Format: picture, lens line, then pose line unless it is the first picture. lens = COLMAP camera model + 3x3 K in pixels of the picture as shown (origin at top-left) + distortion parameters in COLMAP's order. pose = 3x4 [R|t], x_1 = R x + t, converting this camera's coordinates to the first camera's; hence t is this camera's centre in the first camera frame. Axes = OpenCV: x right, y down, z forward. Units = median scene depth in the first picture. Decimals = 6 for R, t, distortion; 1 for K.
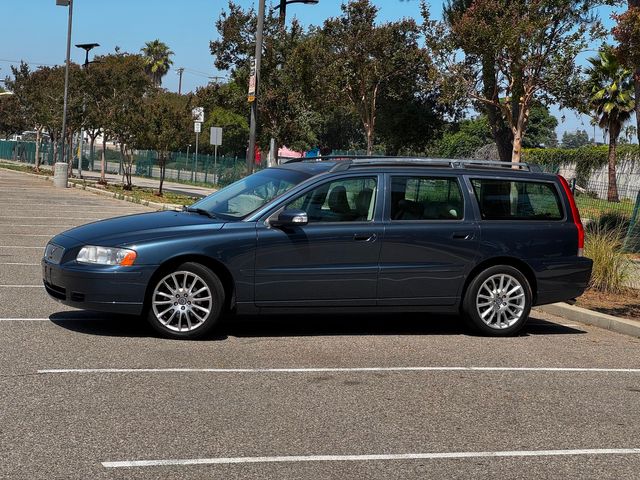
lens RADIAL K [[1386.7, 0, 313.7], [0, 1386.7, 235.1], [0, 0, 1]] dist [0.137843, 0.000000]
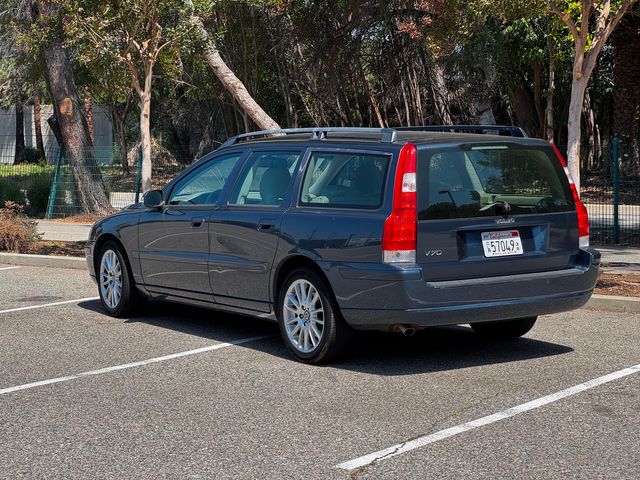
lens RADIAL K [[1386.7, 0, 313.2], [0, 1386.7, 235.3], [0, 0, 1]] dist [0.137843, 0.000000]
pose [[0.802019, -0.103374, 0.588285, -0.130143], [0.083069, 0.994642, 0.061530, -0.013028], [-0.591494, -0.000480, 0.806309, 0.098774]]
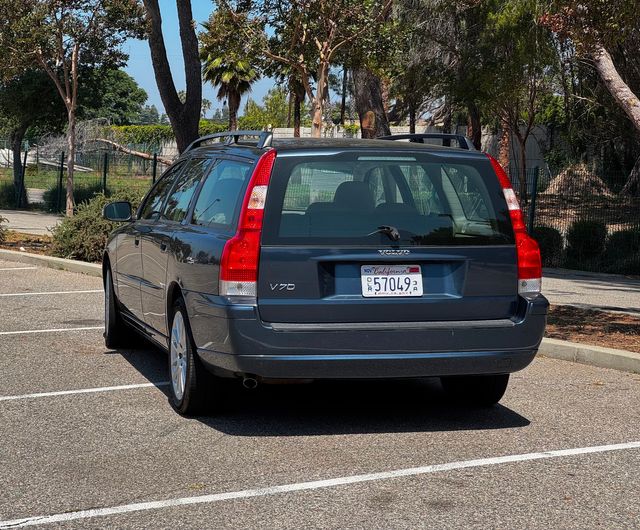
lens RADIAL K [[1528.5, 0, 282.7], [0, 1528.5, 274.8], [0, 0, 1]] dist [0.122670, 0.000000]
pose [[0.960941, -0.054360, 0.271363, -0.047116], [0.045138, 0.998175, 0.040114, -0.005245], [-0.273048, -0.026298, 0.961641, 0.080913]]
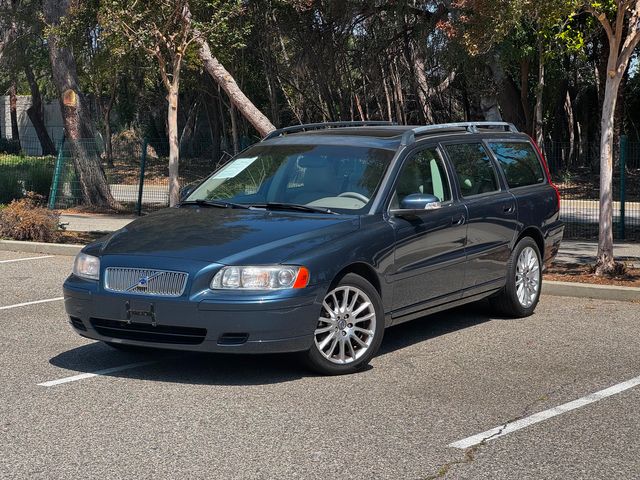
lens RADIAL K [[1386.7, 0, 308.2], [0, 1386.7, 242.4], [0, 0, 1]] dist [0.137843, 0.000000]
pose [[0.789630, -0.101502, 0.605130, -0.148085], [0.072211, 0.994742, 0.072625, -0.014332], [-0.609319, -0.013650, 0.792808, 0.103042]]
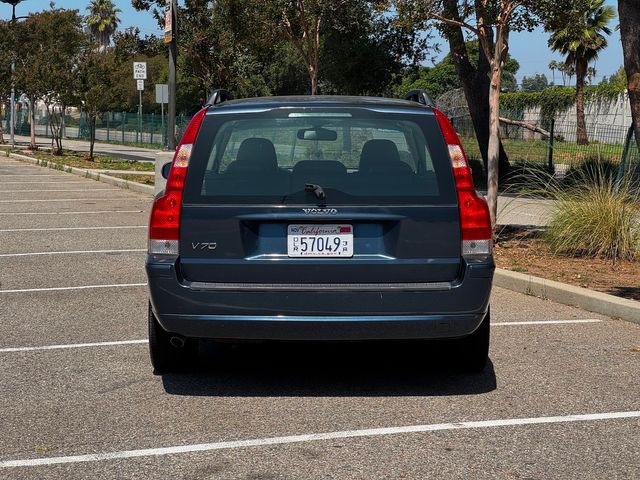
lens RADIAL K [[1386.7, 0, 322.3], [0, 1386.7, 241.3], [0, 0, 1]] dist [0.137843, 0.000000]
pose [[0.998465, -0.046151, 0.030614, 0.008635], [0.045006, 0.998297, 0.037112, -0.002591], [-0.032274, -0.035677, 0.998842, 0.091914]]
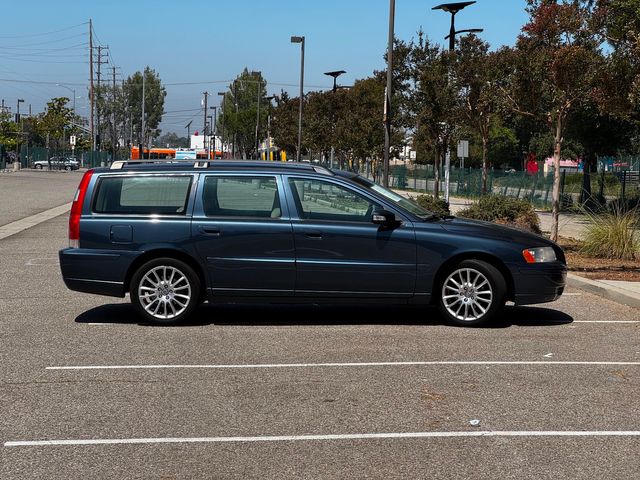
lens RADIAL K [[1386.7, 0, 326.9], [0, 1386.7, 217.9], [0, 0, 1]] dist [0.137843, 0.000000]
pose [[0.977008, -0.031436, -0.210873, 0.089818], [0.026772, 0.999331, -0.024935, 0.010392], [0.211515, 0.018716, 0.977195, -0.118961]]
